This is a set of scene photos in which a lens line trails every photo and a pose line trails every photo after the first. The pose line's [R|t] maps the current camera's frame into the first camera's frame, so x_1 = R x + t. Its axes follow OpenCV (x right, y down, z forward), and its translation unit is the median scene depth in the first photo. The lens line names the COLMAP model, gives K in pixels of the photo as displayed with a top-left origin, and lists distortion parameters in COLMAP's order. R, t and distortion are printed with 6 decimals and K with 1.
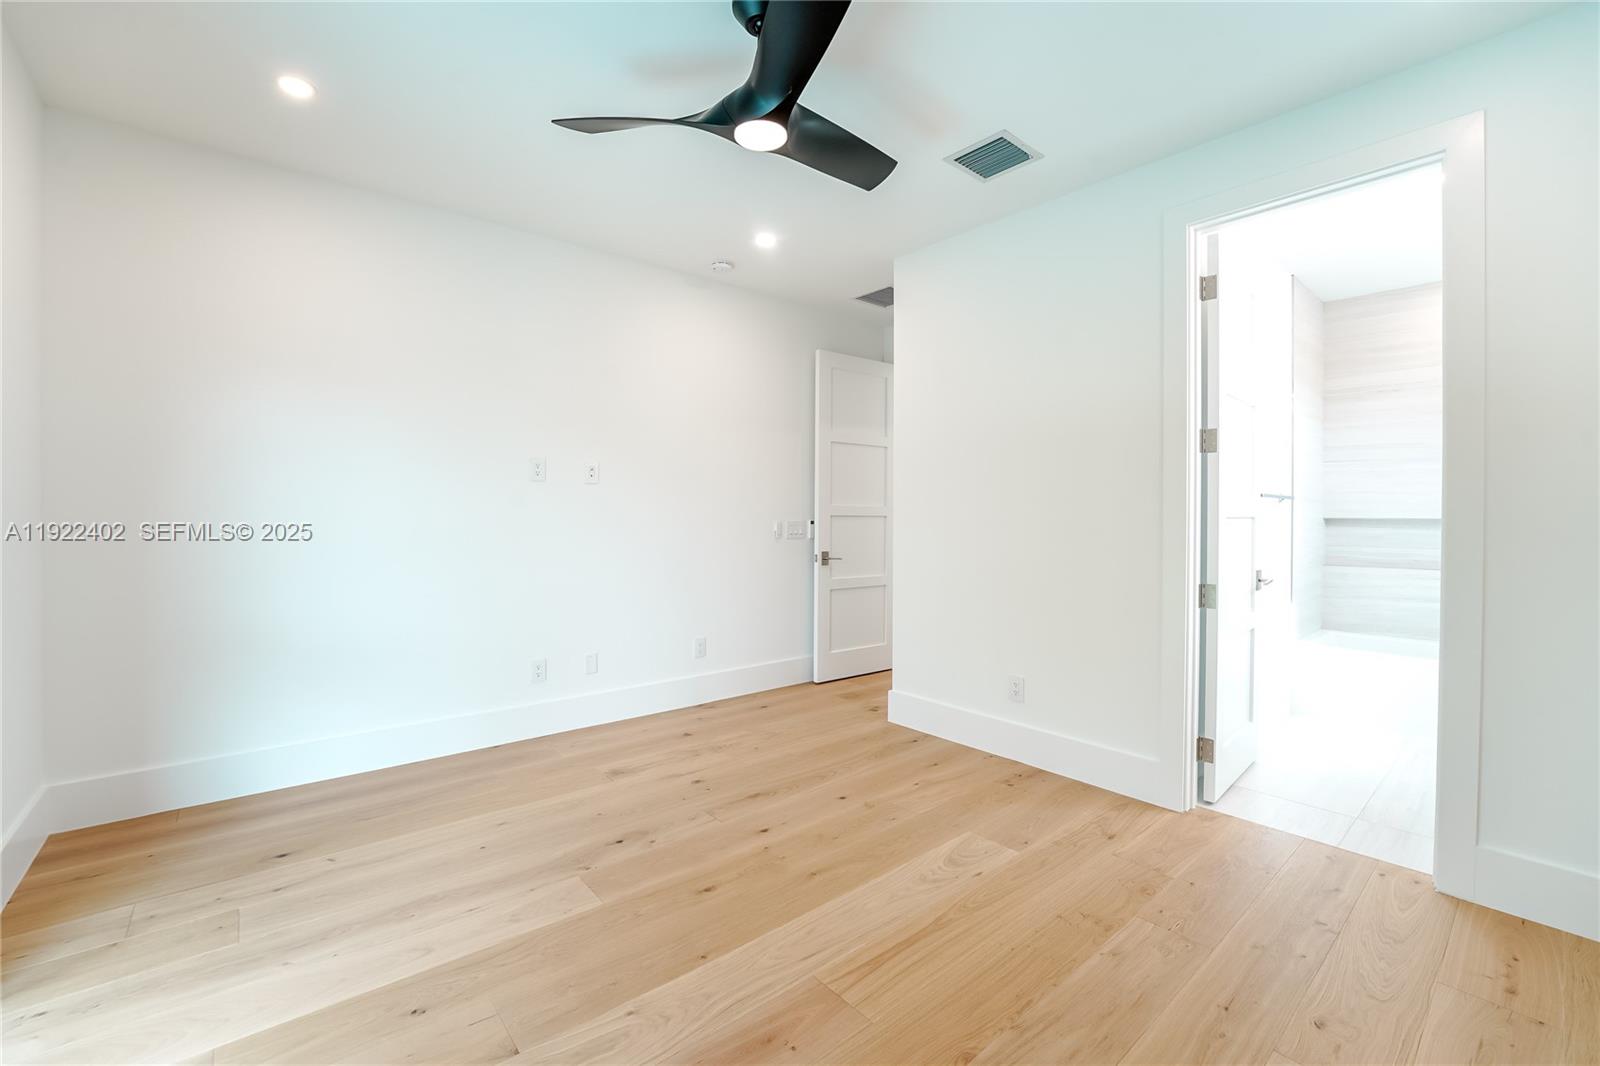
lens RADIAL K [[659.5, 0, 801.9], [0, 659.5, 526.0], [0, 0, 1]] dist [-0.022659, 0.000999]
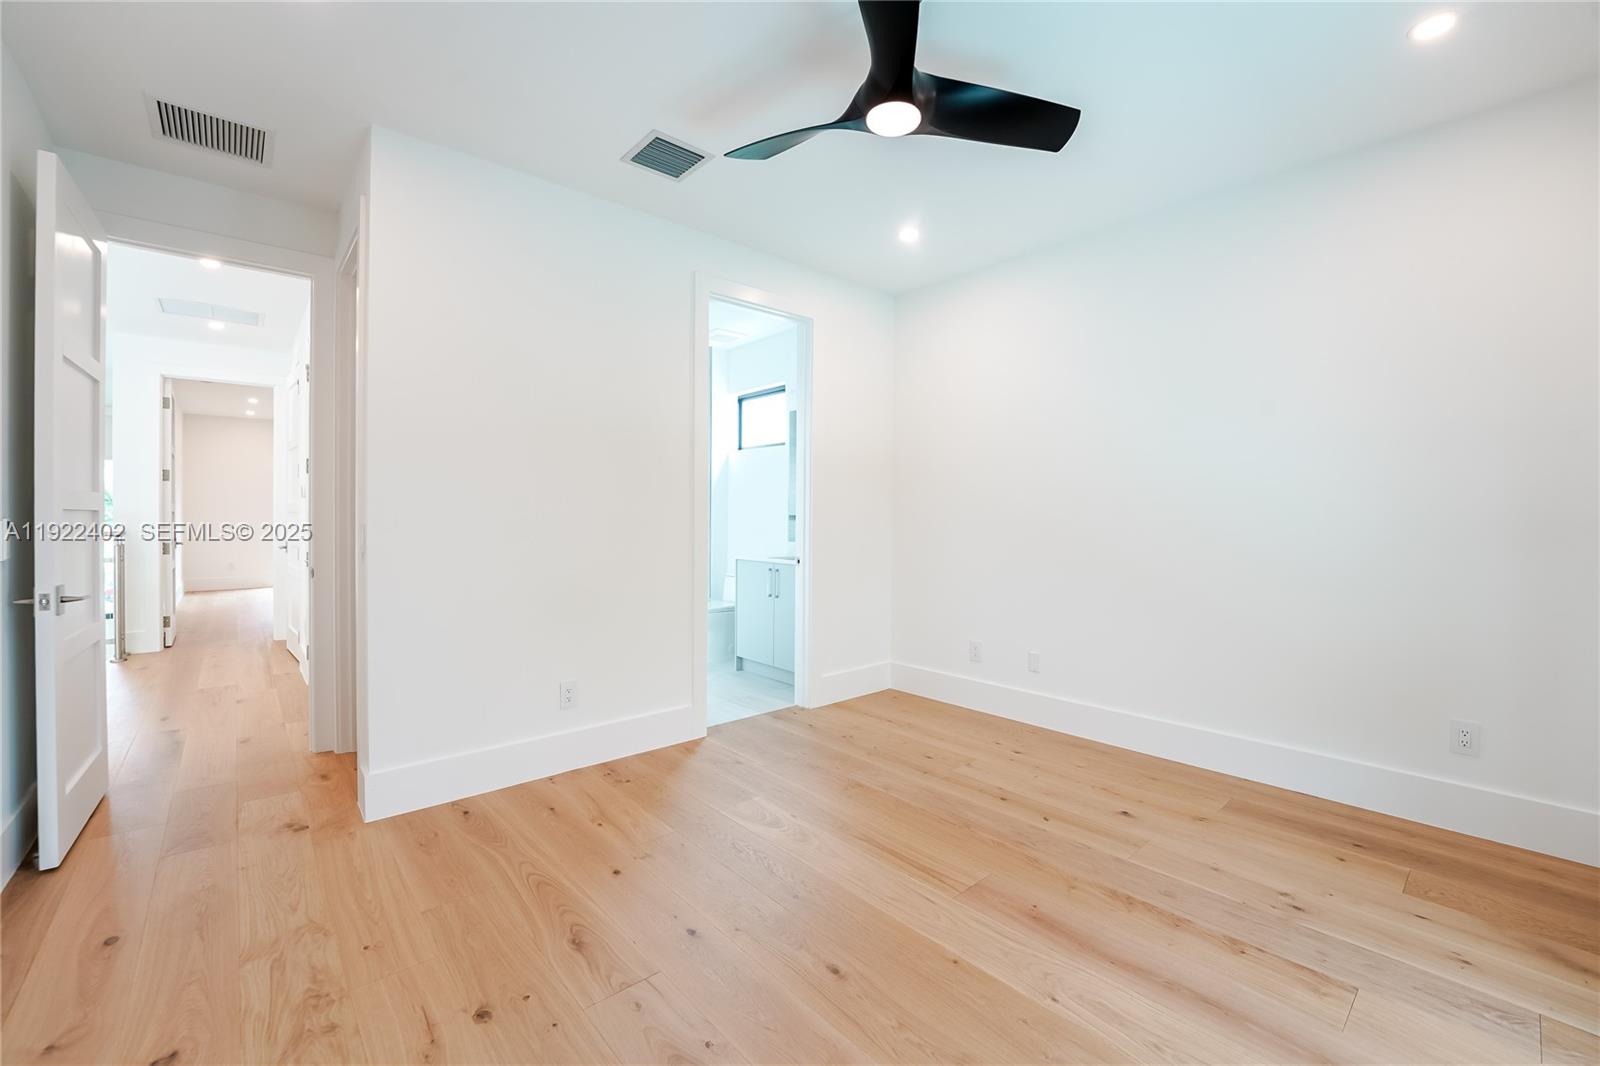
lens RADIAL K [[659.5, 0, 802.5], [0, 659.5, 522.1], [0, 0, 1]] dist [-0.022659, 0.000999]
pose [[-0.010724, -0.016835, 0.999801, -0.709058], [0.013835, 0.999760, 0.016983, -0.010675], [-0.999847, 0.014014, -0.010489, 0.783204]]
